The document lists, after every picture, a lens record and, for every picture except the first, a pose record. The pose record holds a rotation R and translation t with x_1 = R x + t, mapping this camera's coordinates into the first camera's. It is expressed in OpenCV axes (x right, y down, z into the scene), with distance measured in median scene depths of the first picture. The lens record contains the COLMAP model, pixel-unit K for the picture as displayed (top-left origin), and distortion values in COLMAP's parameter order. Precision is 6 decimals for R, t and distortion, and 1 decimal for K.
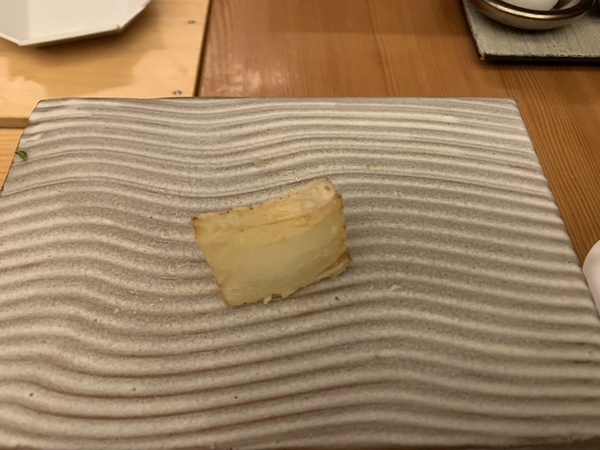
lens RADIAL K [[488.2, 0, 300.7], [0, 488.2, 216.1], [0, 0, 1]] dist [-0.070860, 0.047557]
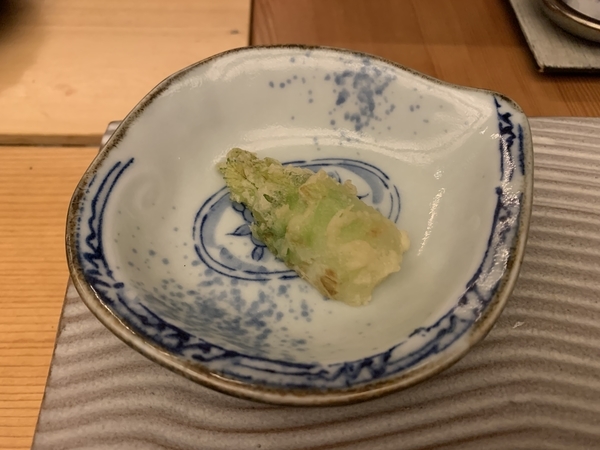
lens RADIAL K [[488.2, 0, 296.2], [0, 488.2, 222.2], [0, 0, 1]] dist [-0.070860, 0.047557]
pose [[0.999917, -0.008112, 0.010054, -0.227840], [0.008043, 0.999944, 0.006864, -0.058239], [-0.010109, -0.006783, 0.999926, 0.066684]]
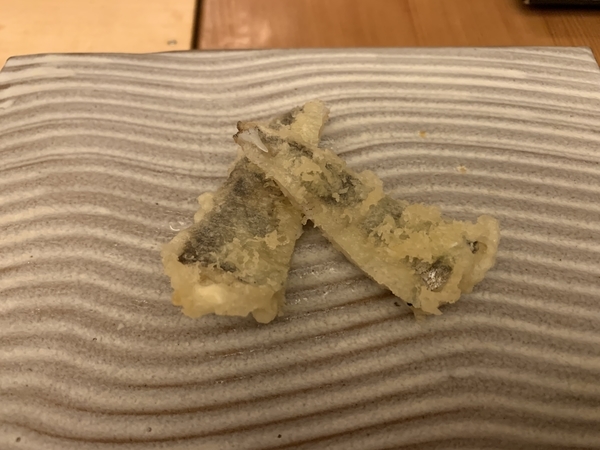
lens RADIAL K [[488.2, 0, 299.5], [0, 488.2, 223.4], [0, 0, 1]] dist [-0.070860, 0.047557]
pose [[0.999771, -0.018452, 0.010800, -0.083217], [0.017329, 0.995215, 0.096163, -0.037847], [-0.012523, -0.095954, 0.995307, 0.200028]]
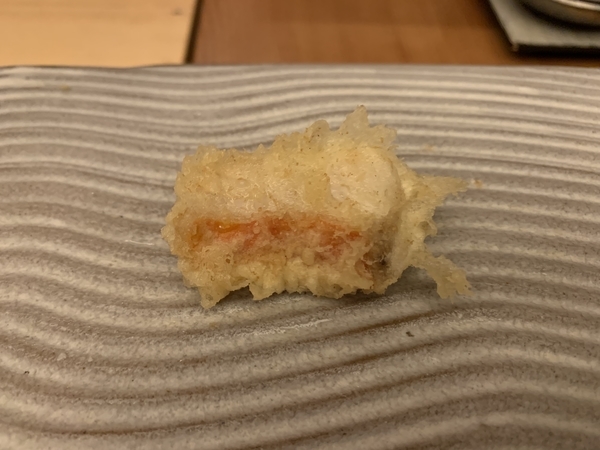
lens RADIAL K [[488.2, 0, 296.0], [0, 488.2, 226.8], [0, 0, 1]] dist [-0.070860, 0.047557]
pose [[0.999819, -0.009757, 0.016310, -0.076195], [0.010734, 0.998082, -0.060961, 0.061207], [-0.015684, 0.061125, 0.998007, 0.322175]]
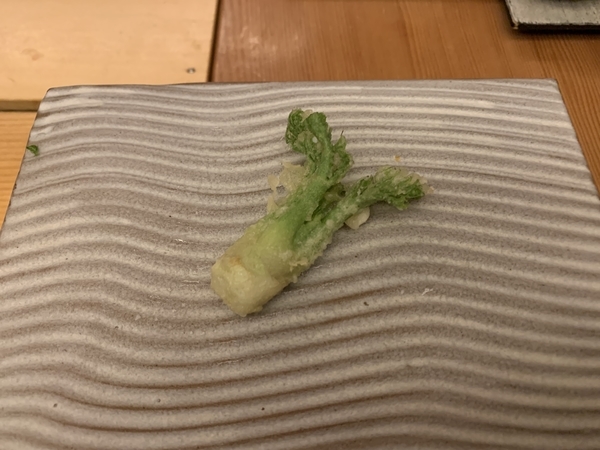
lens RADIAL K [[488.2, 0, 299.2], [0, 488.2, 222.6], [0, 0, 1]] dist [-0.070860, 0.047557]
pose [[0.999484, -0.004305, -0.031824, -0.023156], [0.007147, 0.995941, 0.089727, -0.068944], [0.031308, -0.089908, 0.995458, 0.054334]]
